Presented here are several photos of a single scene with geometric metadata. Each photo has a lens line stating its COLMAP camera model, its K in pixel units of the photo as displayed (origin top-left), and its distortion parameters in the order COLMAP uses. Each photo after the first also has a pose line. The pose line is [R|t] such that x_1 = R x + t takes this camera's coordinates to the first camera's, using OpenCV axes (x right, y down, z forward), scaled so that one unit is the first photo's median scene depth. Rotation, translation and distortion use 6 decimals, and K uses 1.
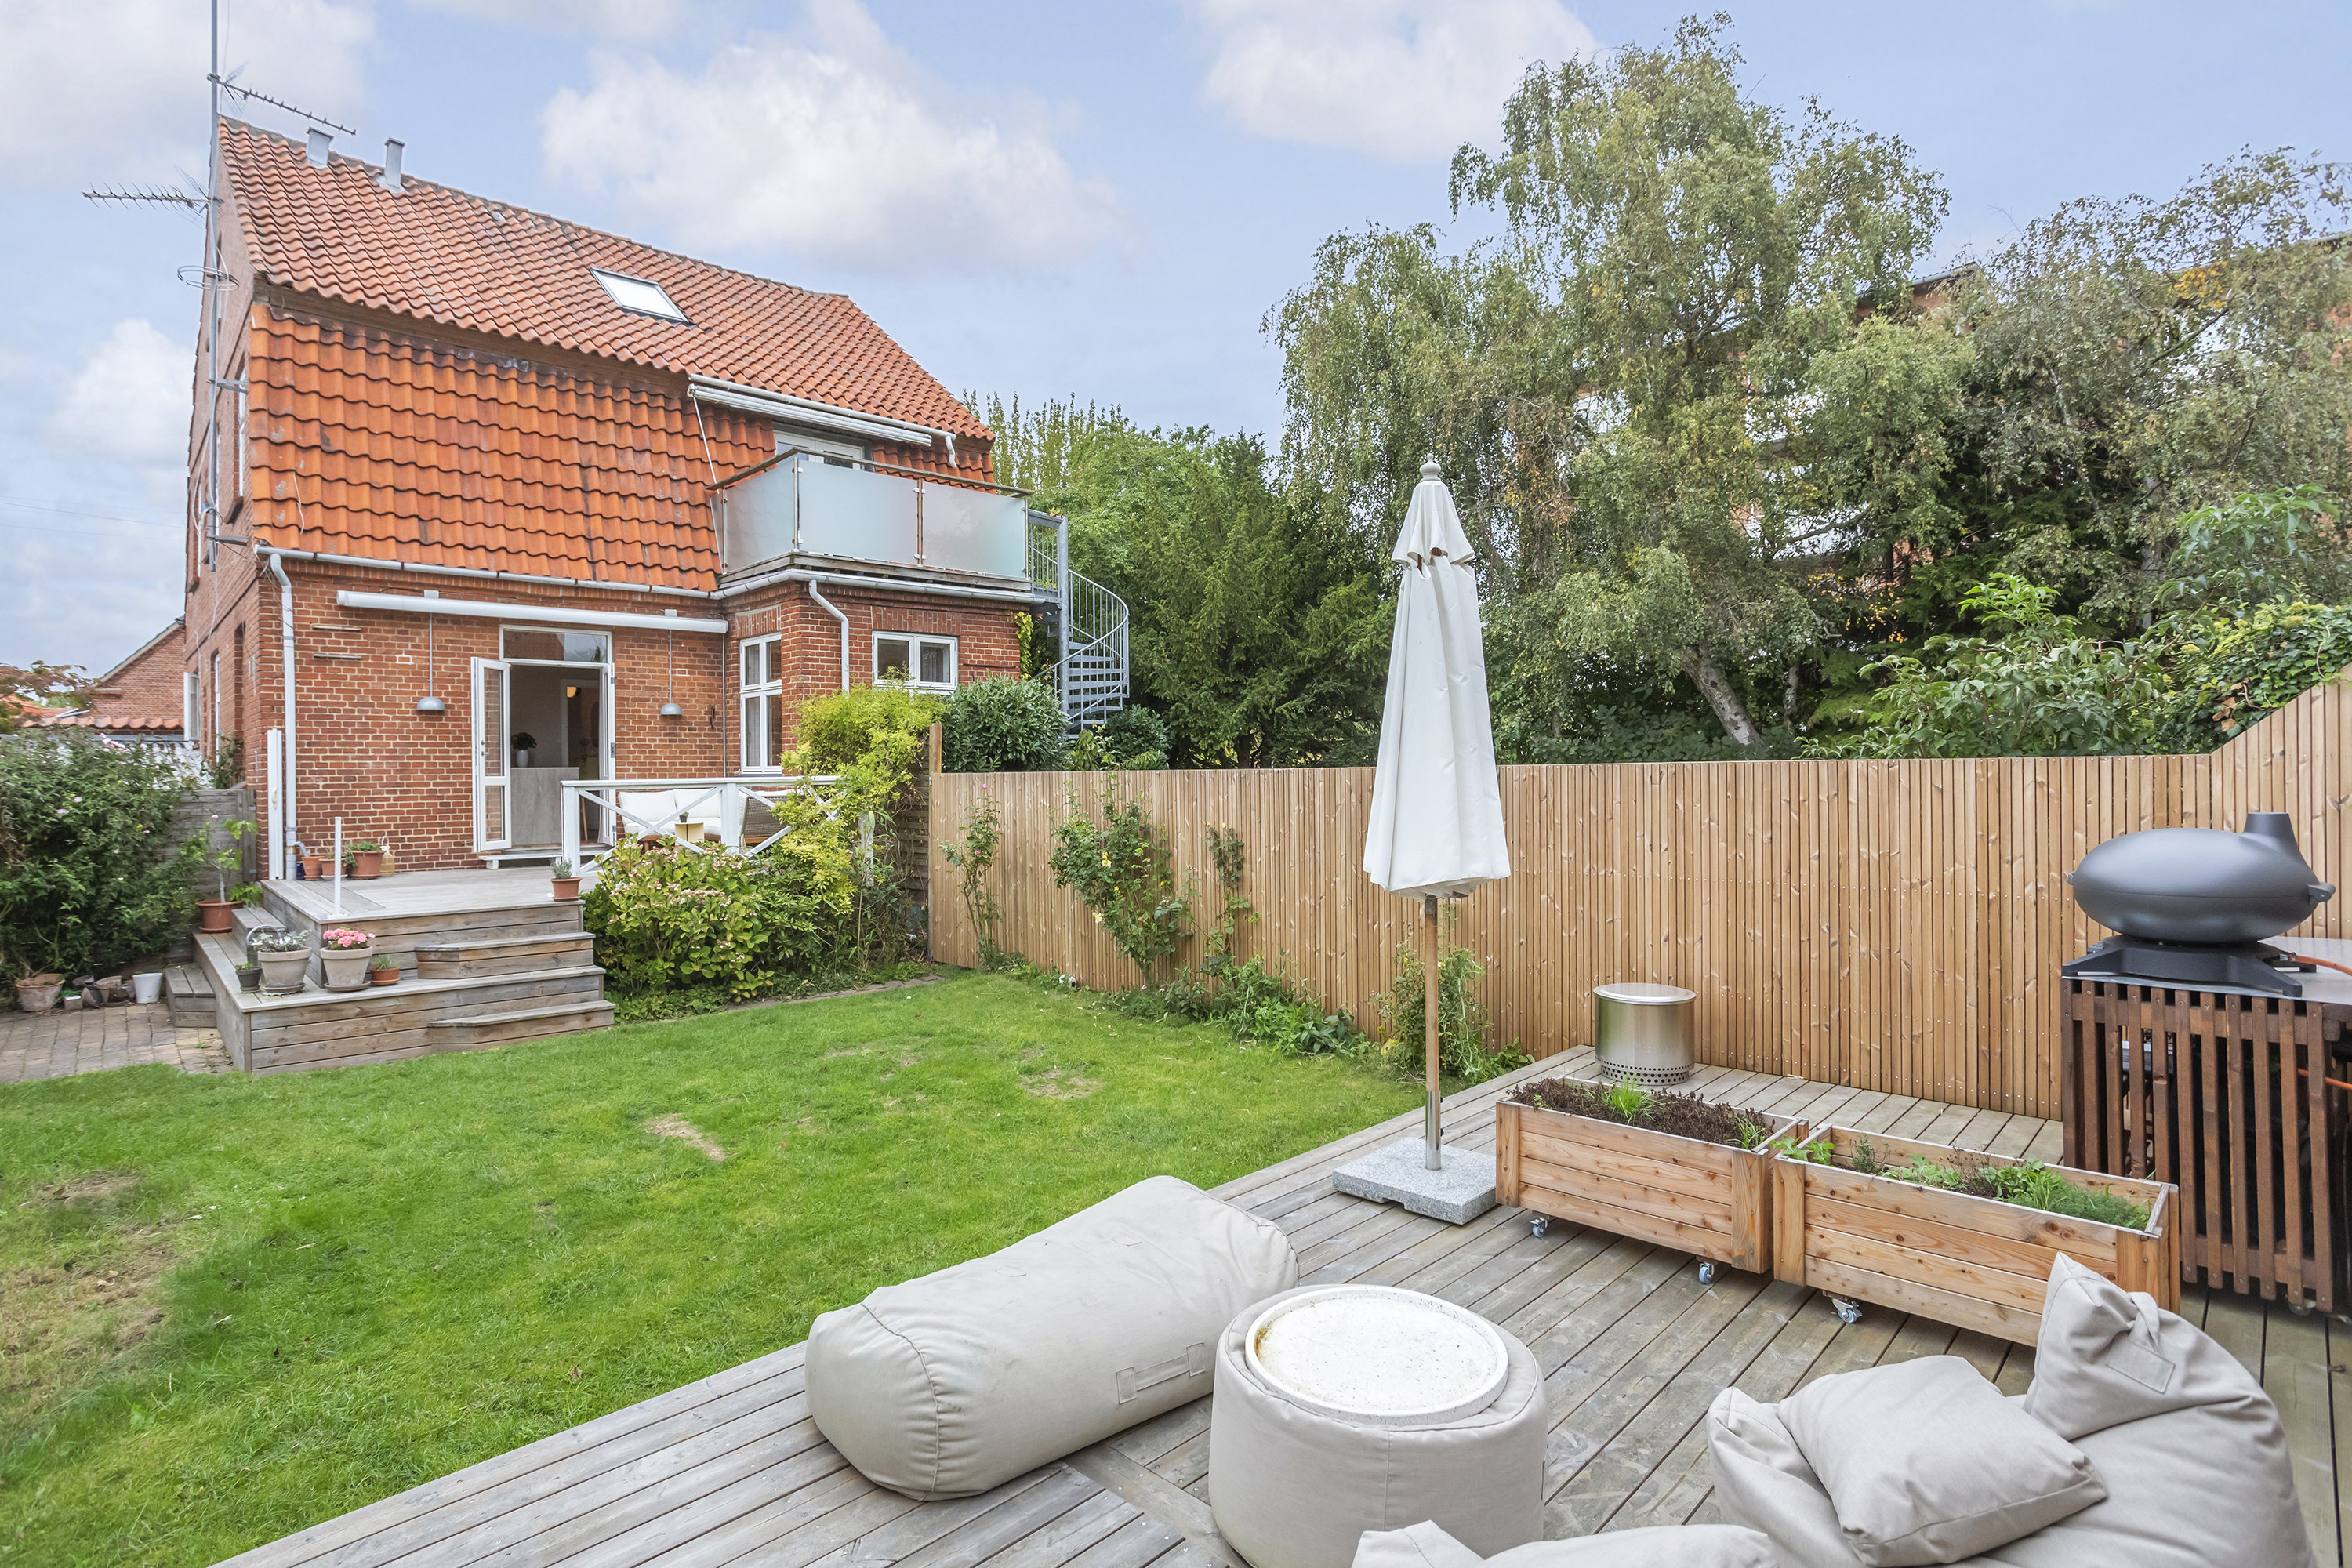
lens RADIAL K [[1156.5, 0, 1181.7], [0, 1156.5, 786.7], [0, 0, 1]] dist [-0.052570, 0.024375]
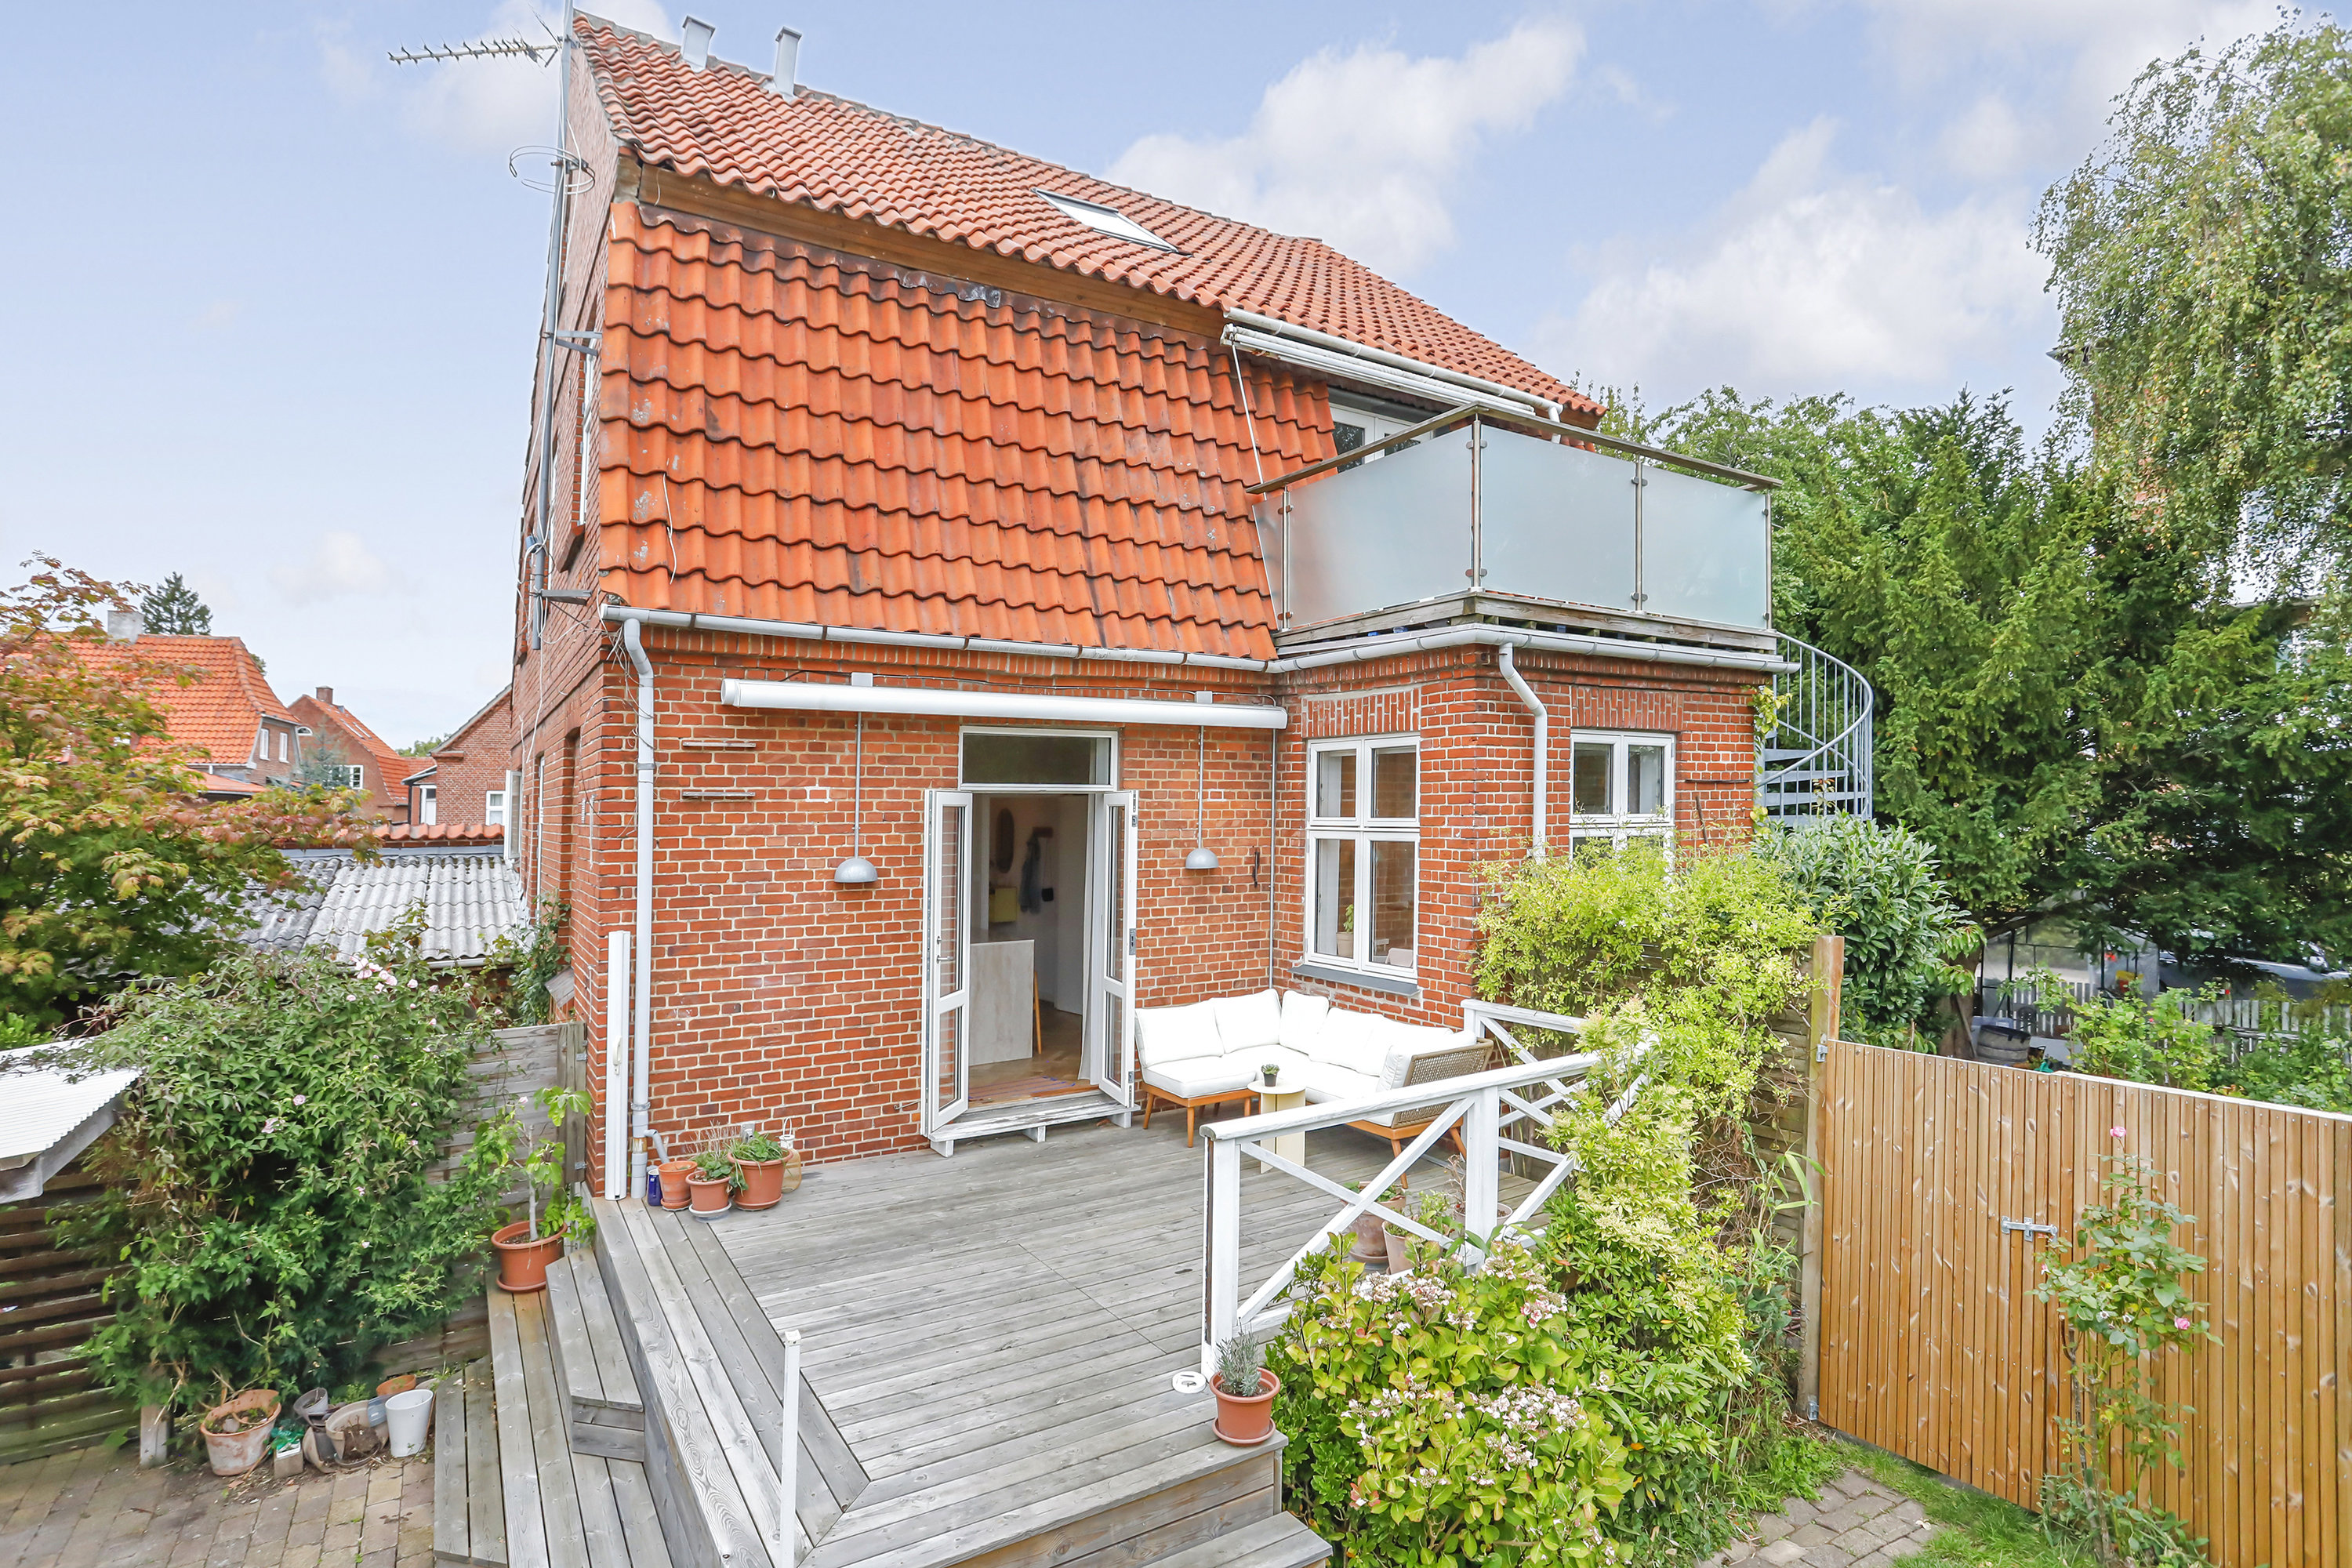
lens RADIAL K [[1234.4, 0, 1170.1], [0, 1234.4, 773.1], [0, 0, 1]] dist [-0.083714, 0.052638]
pose [[0.972831, 0.004254, -0.231476, -0.353409], [-0.015158, 0.998856, -0.045346, -0.093268], [0.231019, 0.047623, 0.971783, 0.419731]]
